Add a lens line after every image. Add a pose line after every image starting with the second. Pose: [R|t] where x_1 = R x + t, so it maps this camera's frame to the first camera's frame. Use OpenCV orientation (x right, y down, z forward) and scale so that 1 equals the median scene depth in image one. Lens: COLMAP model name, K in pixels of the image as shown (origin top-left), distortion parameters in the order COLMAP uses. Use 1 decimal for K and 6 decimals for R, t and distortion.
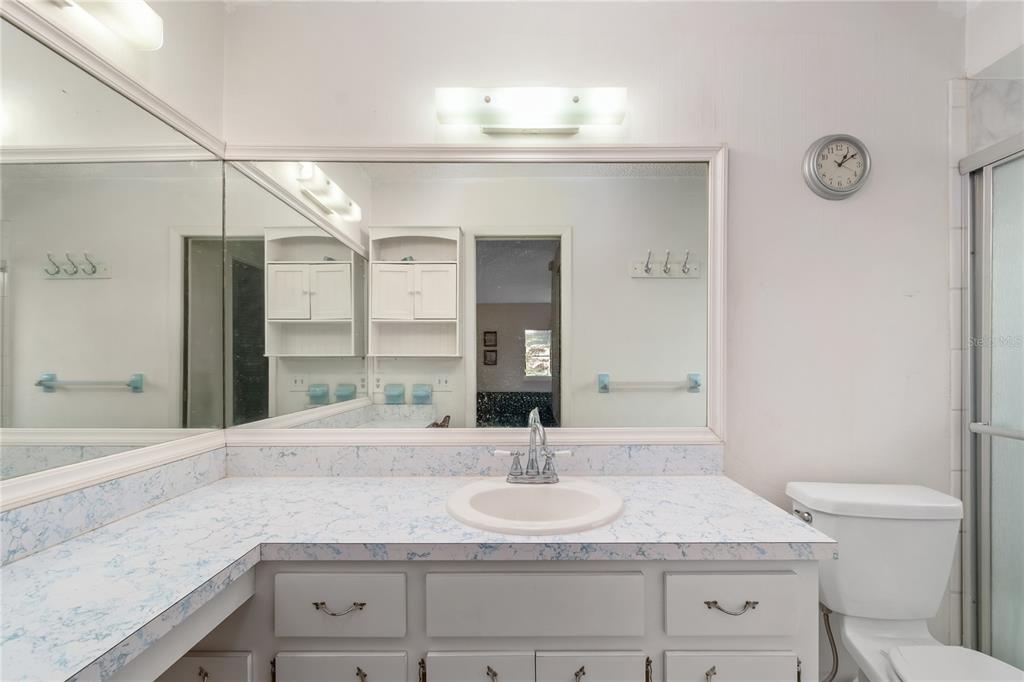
lens RADIAL K [[456.7, 0, 518.3], [0, 456.7, 358.7], [0, 0, 1]] dist [0.000846, -0.000045]
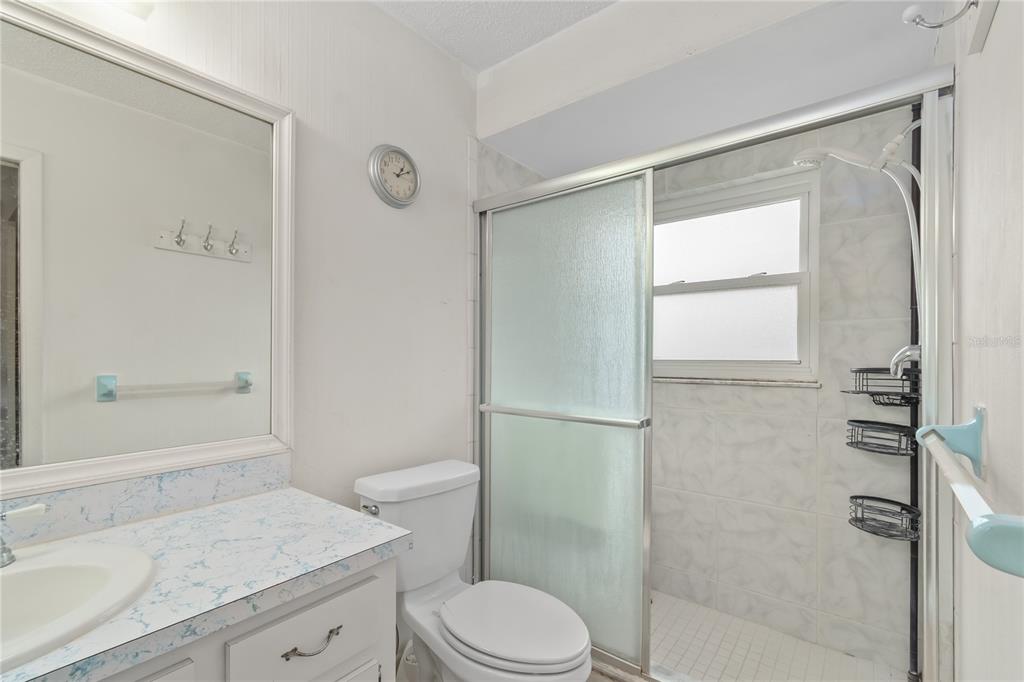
lens RADIAL K [[461.8, 0, 515.4], [0, 461.8, 353.4], [0, 0, 1]] dist [0.000915, -0.000021]
pose [[0.608853, 0.005626, 0.793263, 0.006293], [-0.003097, 0.999984, -0.004714, 0.001465], [-0.793277, 0.000413, 0.608861, 0.113230]]
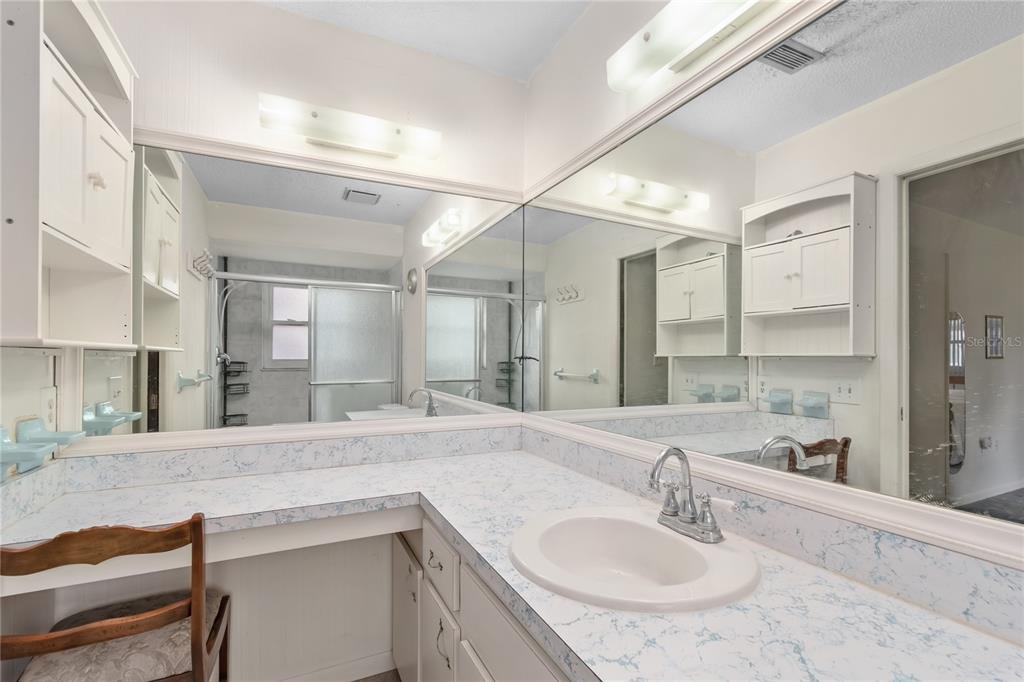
lens RADIAL K [[456.7, 0, 518.3], [0, 456.7, 358.7], [0, 0, 1]] dist [0.000846, -0.000045]
pose [[0.453397, 0.003018, -0.891303, 0.509699], [-0.002553, 0.999995, 0.002087, -0.000792], [0.891305, 0.001329, 0.453402, 0.408736]]
